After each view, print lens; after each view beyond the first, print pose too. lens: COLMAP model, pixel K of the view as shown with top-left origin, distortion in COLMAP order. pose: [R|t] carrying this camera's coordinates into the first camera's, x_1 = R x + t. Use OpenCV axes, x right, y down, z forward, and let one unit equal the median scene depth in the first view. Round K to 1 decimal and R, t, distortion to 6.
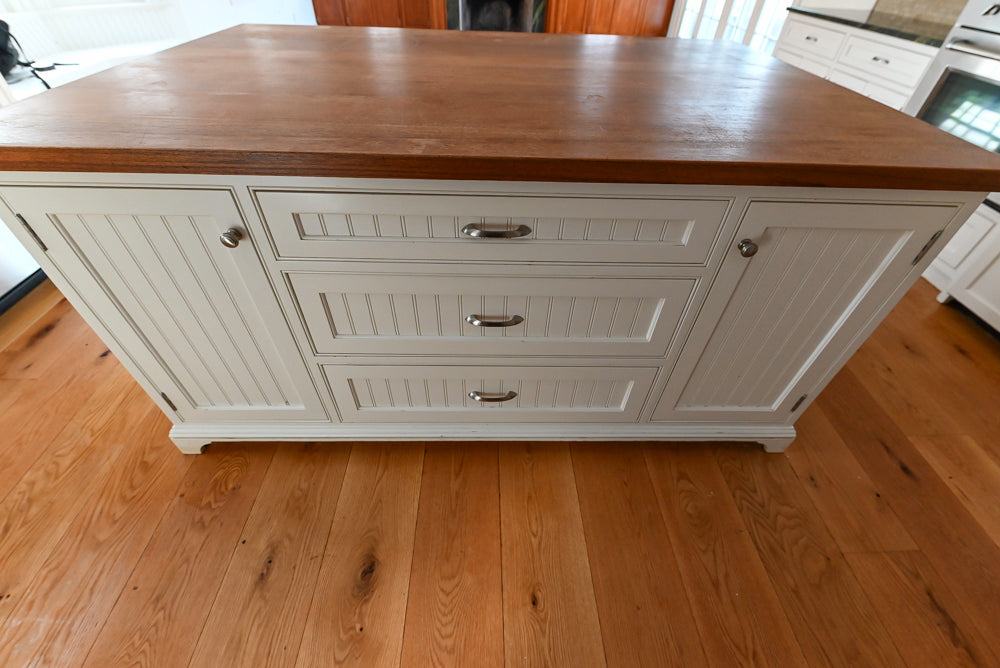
lens RADIAL K [[412.0, 0, 498.9], [0, 412.0, 334.2], [0, 0, 1]] dist [-0.019022, -0.000467]
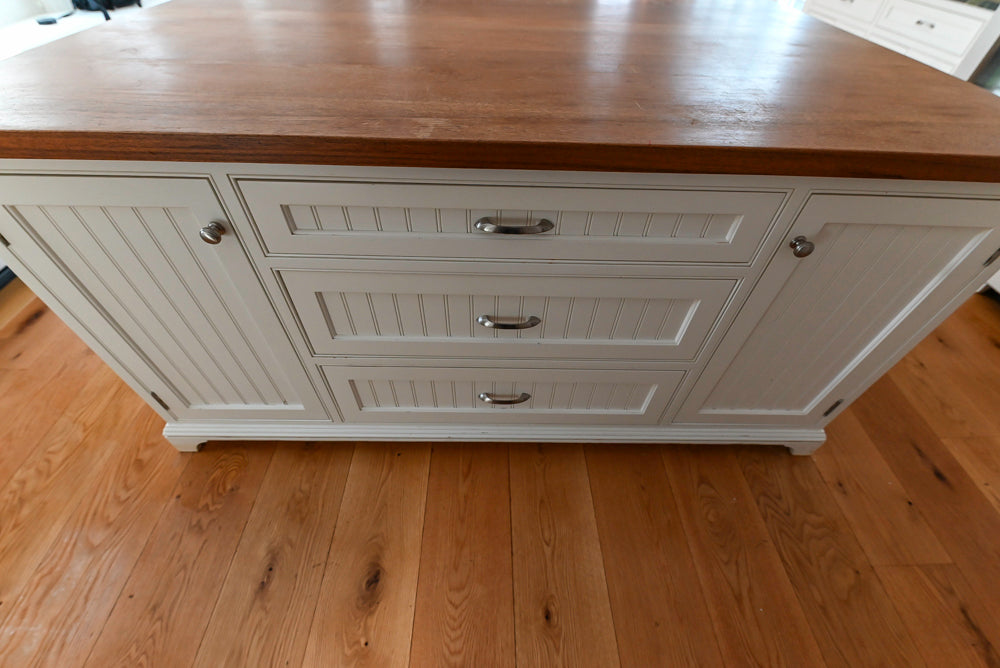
lens RADIAL K [[412.0, 0, 498.5], [0, 412.0, 332.9], [0, 0, 1]] dist [-0.019022, -0.000467]
pose [[0.999925, 0.007639, -0.009566, -0.023198], [-0.007048, 0.998149, 0.060409, -0.059672], [0.010010, -0.060337, 0.998128, 0.089676]]
